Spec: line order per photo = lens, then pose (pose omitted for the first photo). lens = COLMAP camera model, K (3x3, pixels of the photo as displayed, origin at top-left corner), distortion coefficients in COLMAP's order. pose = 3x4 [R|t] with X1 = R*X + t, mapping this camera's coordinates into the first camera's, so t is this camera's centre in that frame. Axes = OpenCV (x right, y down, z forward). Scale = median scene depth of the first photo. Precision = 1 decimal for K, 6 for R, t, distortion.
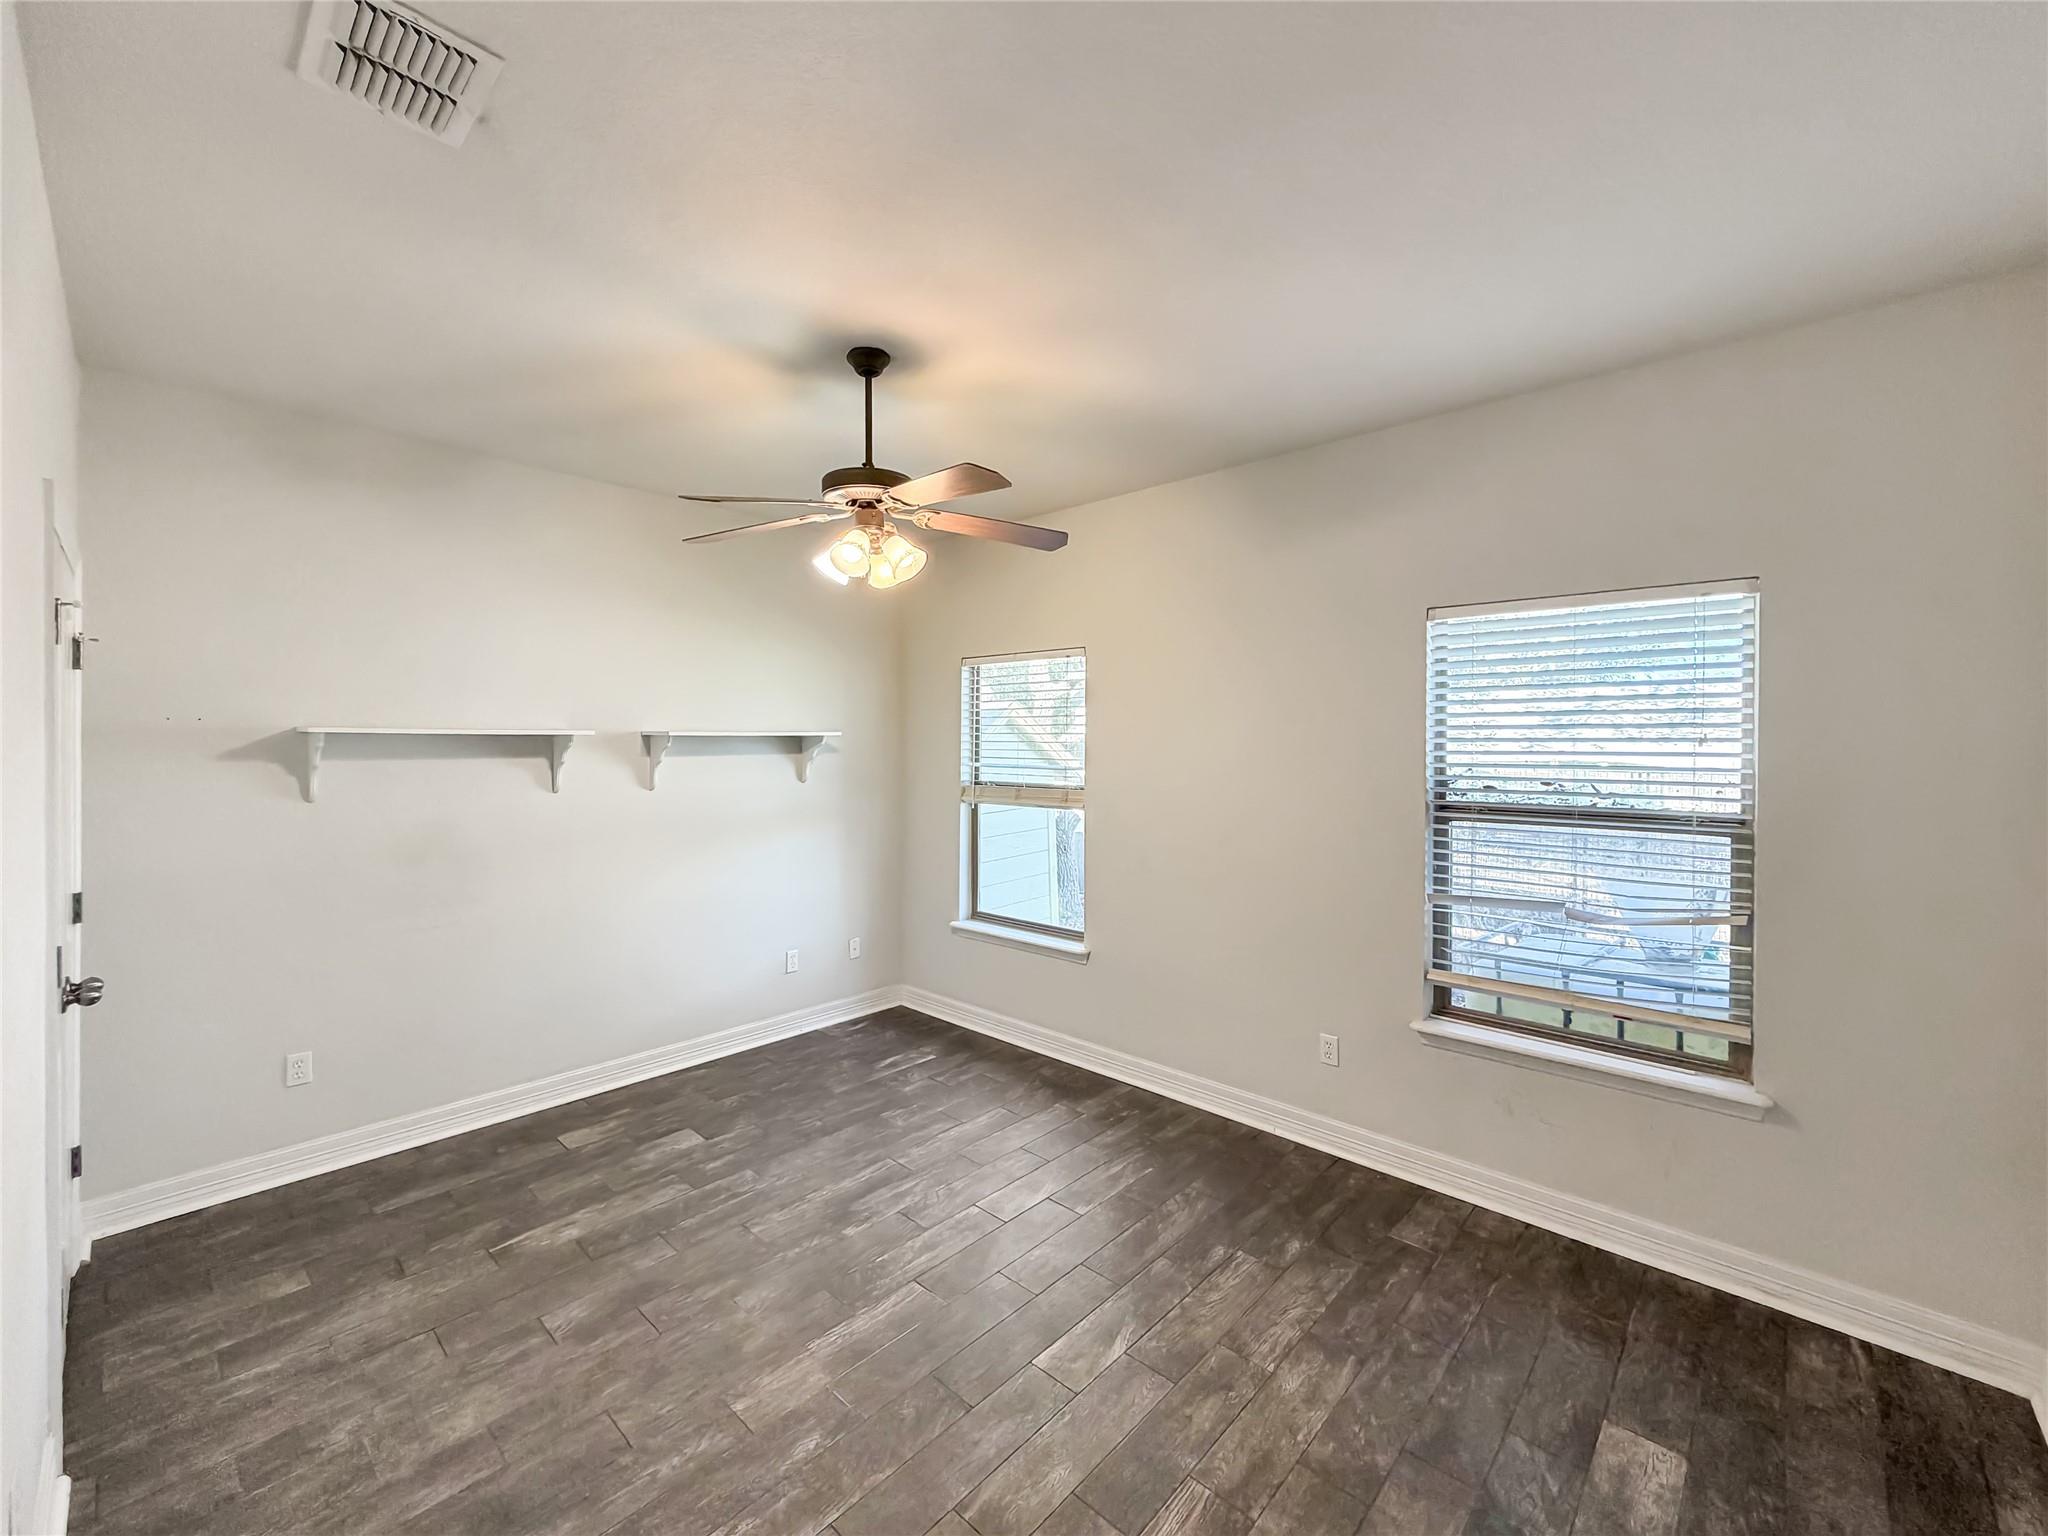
lens RADIAL K [[821.9, 0, 958.9], [0, 821.9, 751.1], [0, 0, 1]] dist [-0.003644, 0.001264]
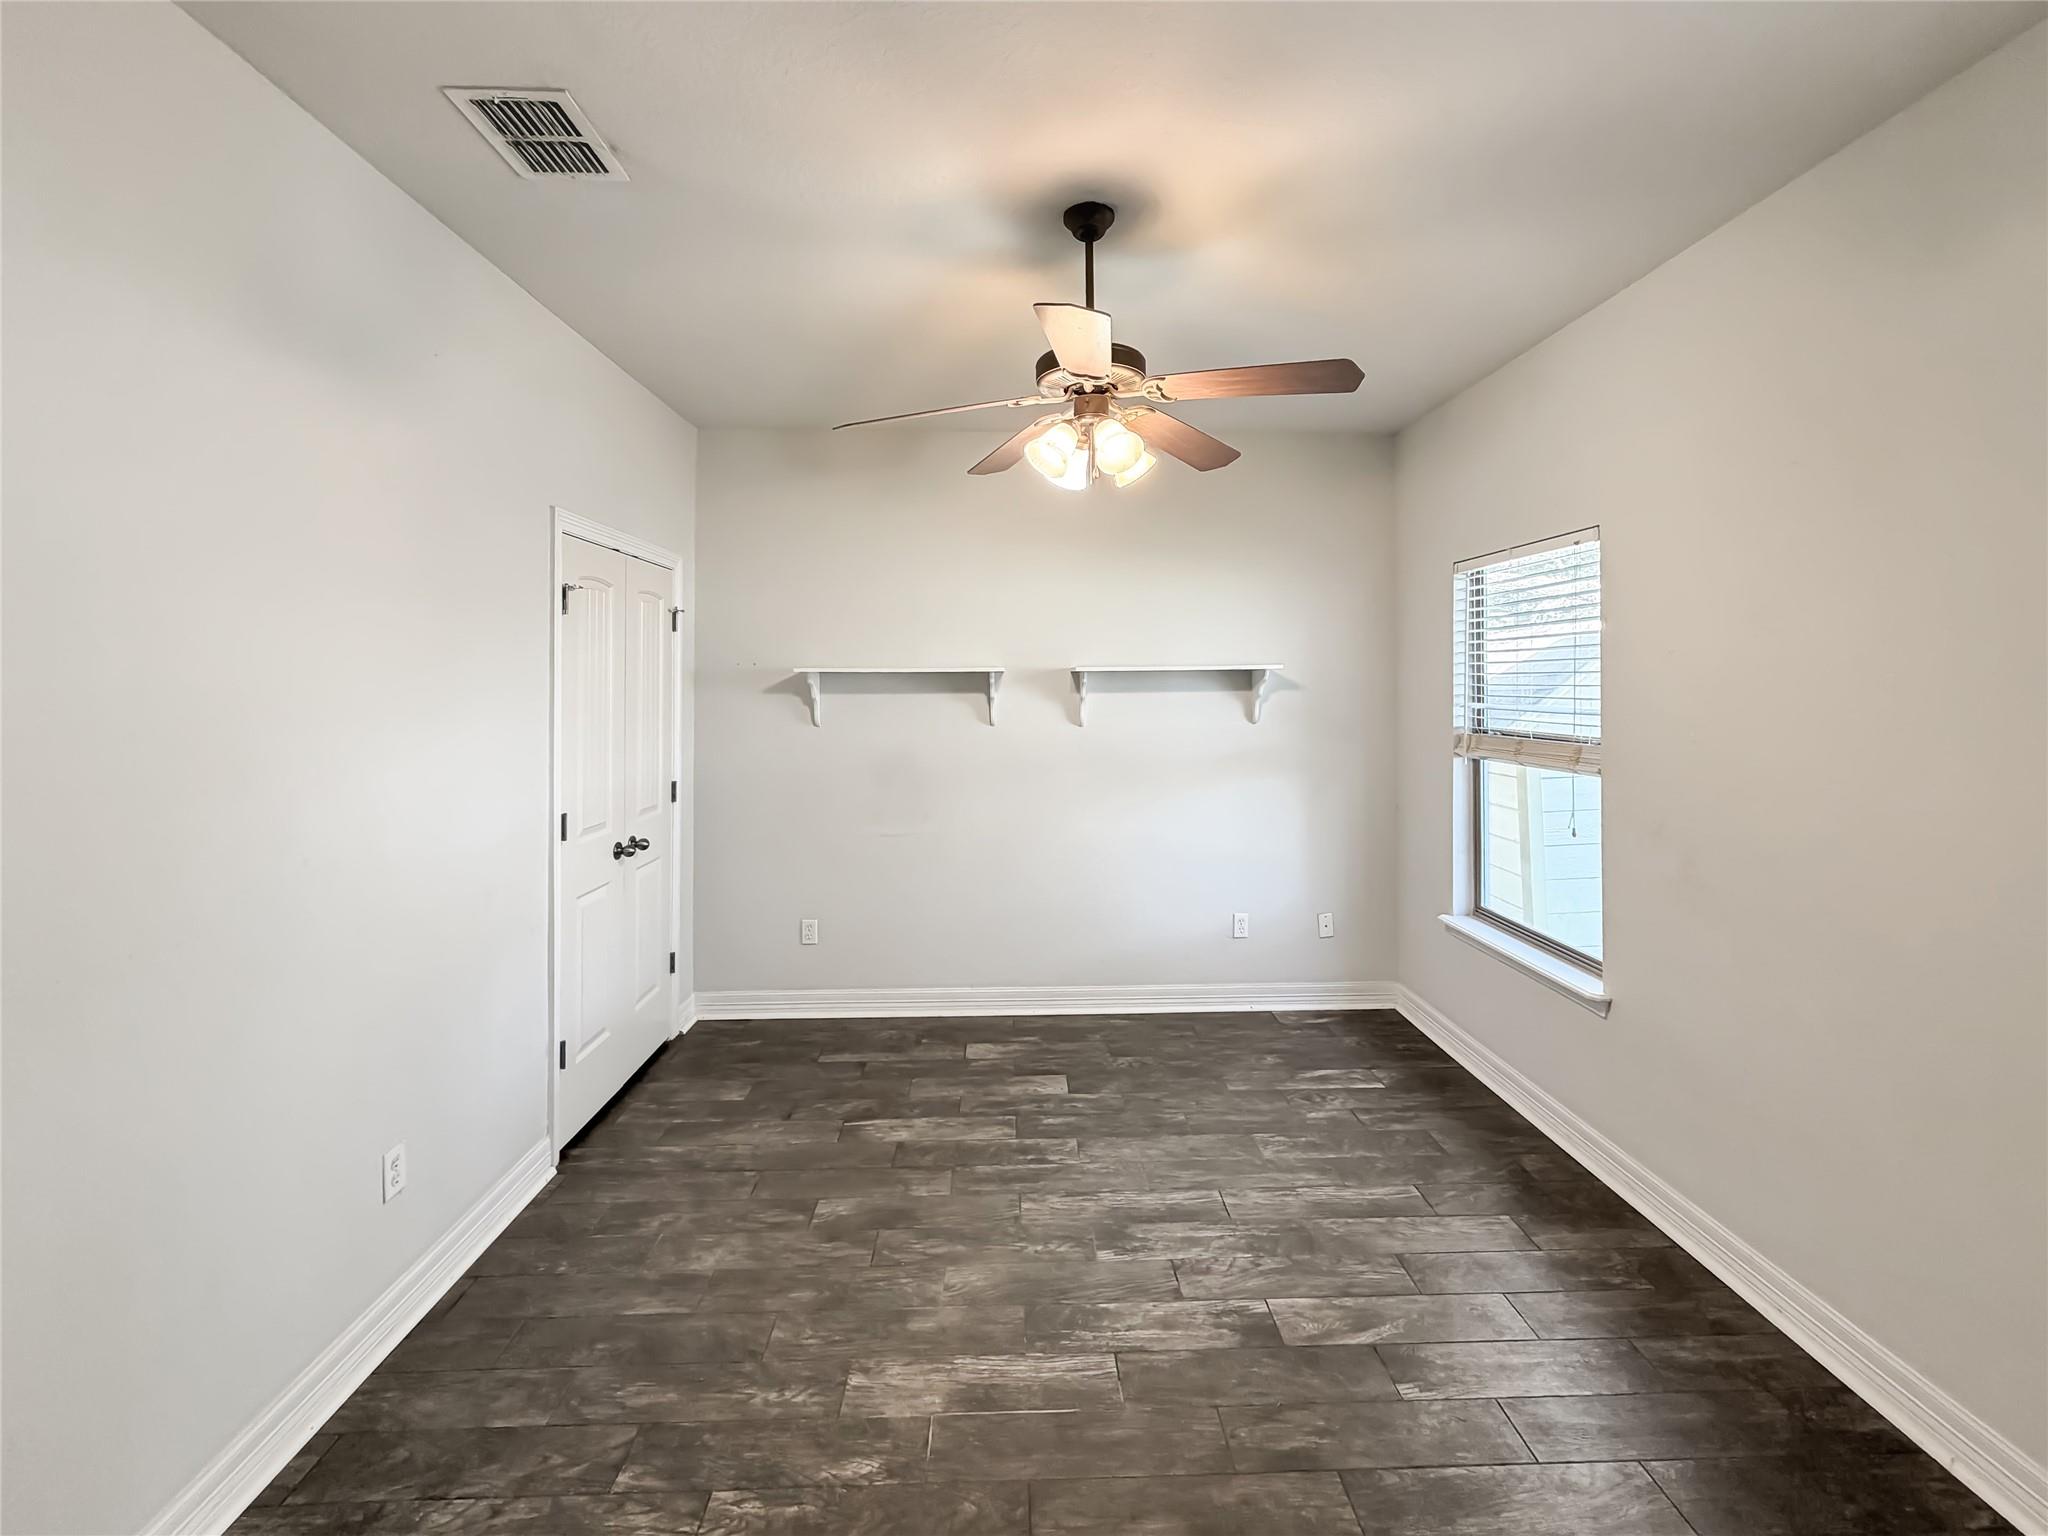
lens RADIAL K [[821.9, 0, 1033.3], [0, 821.9, 674.1], [0, 0, 1]] dist [-0.003644, 0.001264]
pose [[0.731937, -0.012243, -0.681262, 0.338824], [-0.001797, 0.999800, -0.019898, 0.005389], [0.681370, 0.015788, 0.731769, 0.279949]]
